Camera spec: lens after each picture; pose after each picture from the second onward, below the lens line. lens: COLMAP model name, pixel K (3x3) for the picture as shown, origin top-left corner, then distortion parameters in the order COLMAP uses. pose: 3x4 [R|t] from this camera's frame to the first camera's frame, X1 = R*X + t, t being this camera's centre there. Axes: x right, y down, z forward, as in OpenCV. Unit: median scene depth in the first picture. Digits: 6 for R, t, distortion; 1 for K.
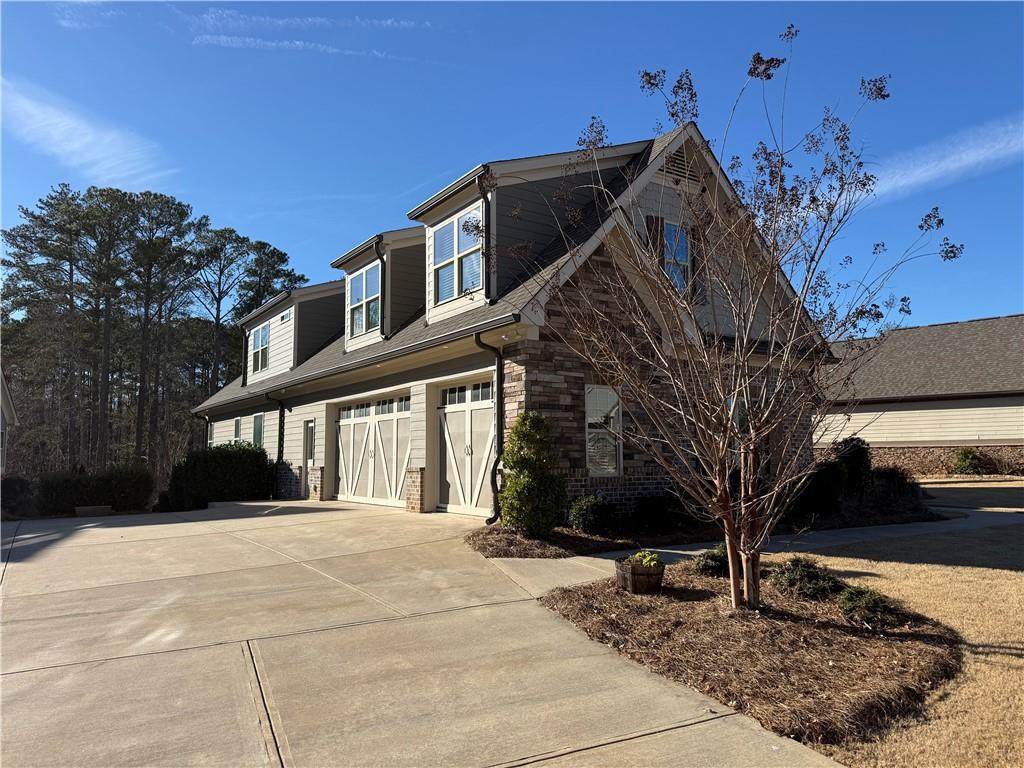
lens RADIAL K [[717.6, 0, 510.1], [0, 717.6, 380.1], [0, 0, 1]] dist [0.099377, -0.212879]
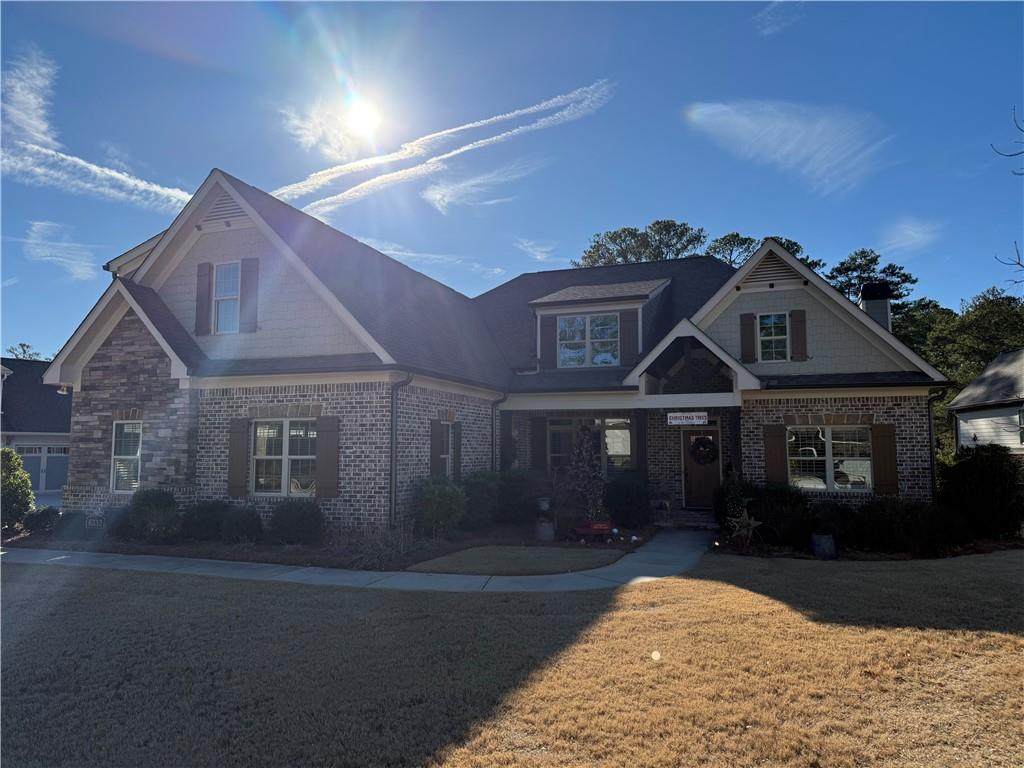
lens RADIAL K [[708.3, 0, 508.1], [0, 708.3, 382.7], [0, 0, 1]] dist [0.129828, -0.200348]
pose [[0.581814, -0.070128, -0.810293, 1.149348], [0.082083, 0.996252, -0.027284, 0.022812], [0.809169, -0.050637, 0.585390, 0.606141]]
